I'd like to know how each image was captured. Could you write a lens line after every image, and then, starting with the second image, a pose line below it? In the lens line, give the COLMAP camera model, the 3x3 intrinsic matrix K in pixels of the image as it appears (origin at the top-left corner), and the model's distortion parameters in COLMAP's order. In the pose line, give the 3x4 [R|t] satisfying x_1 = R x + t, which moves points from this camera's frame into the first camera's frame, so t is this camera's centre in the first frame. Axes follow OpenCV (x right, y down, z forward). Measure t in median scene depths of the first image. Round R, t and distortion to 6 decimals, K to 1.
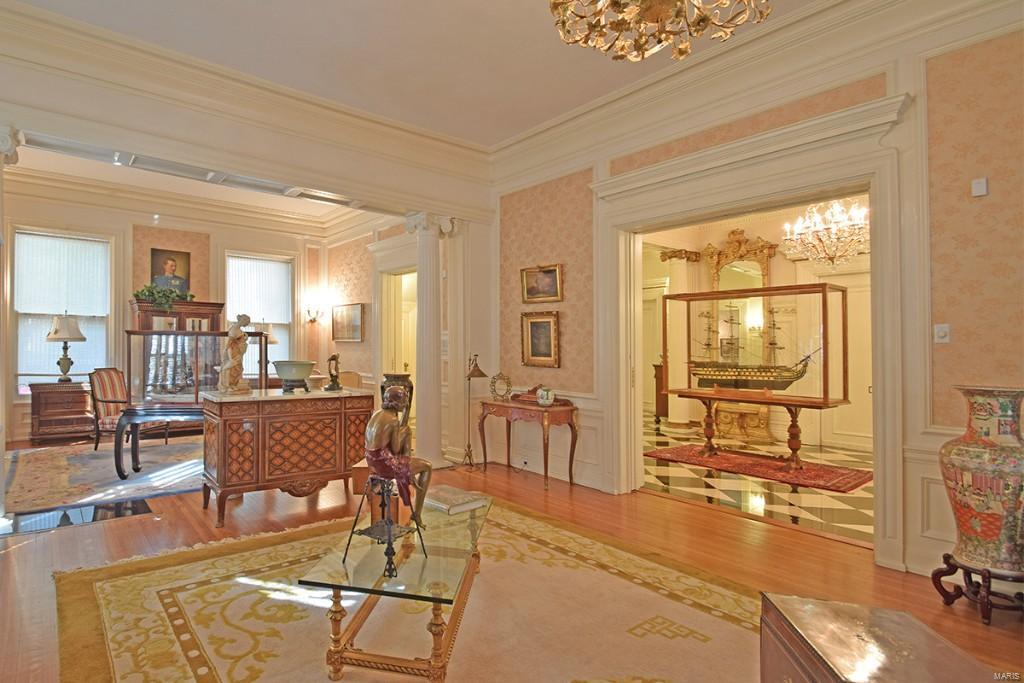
lens RADIAL K [[478.3, 0, 509.8], [0, 478.3, 341.2], [0, 0, 1]] dist [0.001642, -0.000684]
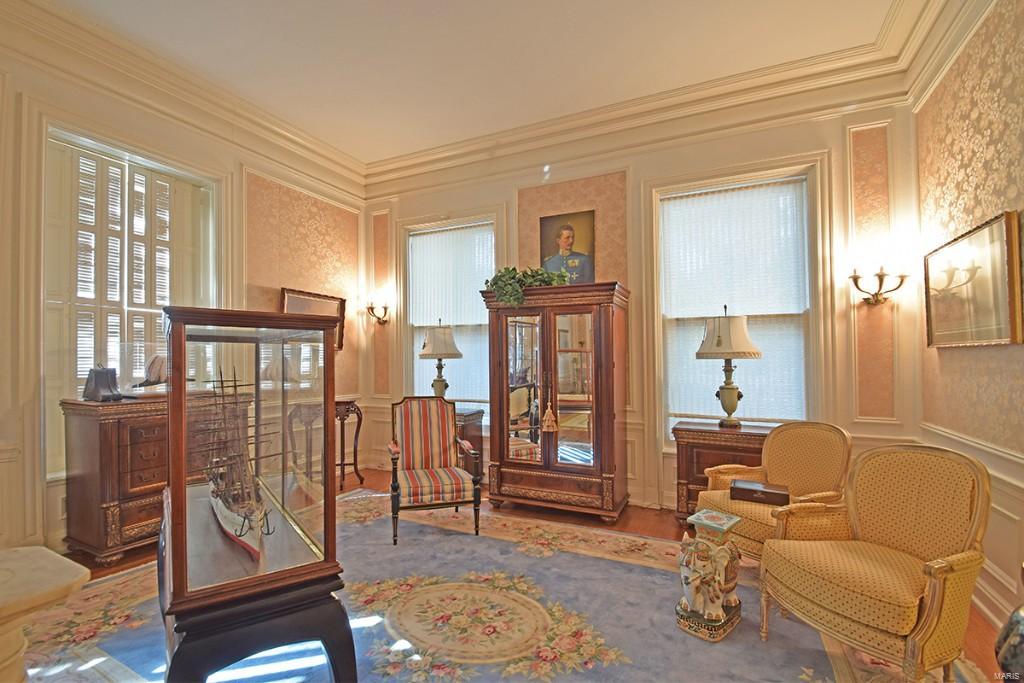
lens RADIAL K [[478.3, 0, 493.1], [0, 478.3, 358.5], [0, 0, 1]] dist [0.001642, -0.000684]
pose [[0.258316, -0.023980, -0.965763, -0.120133], [0.013771, 0.999682, -0.021138, 0.015501], [0.965962, -0.007839, 0.258564, 0.731624]]
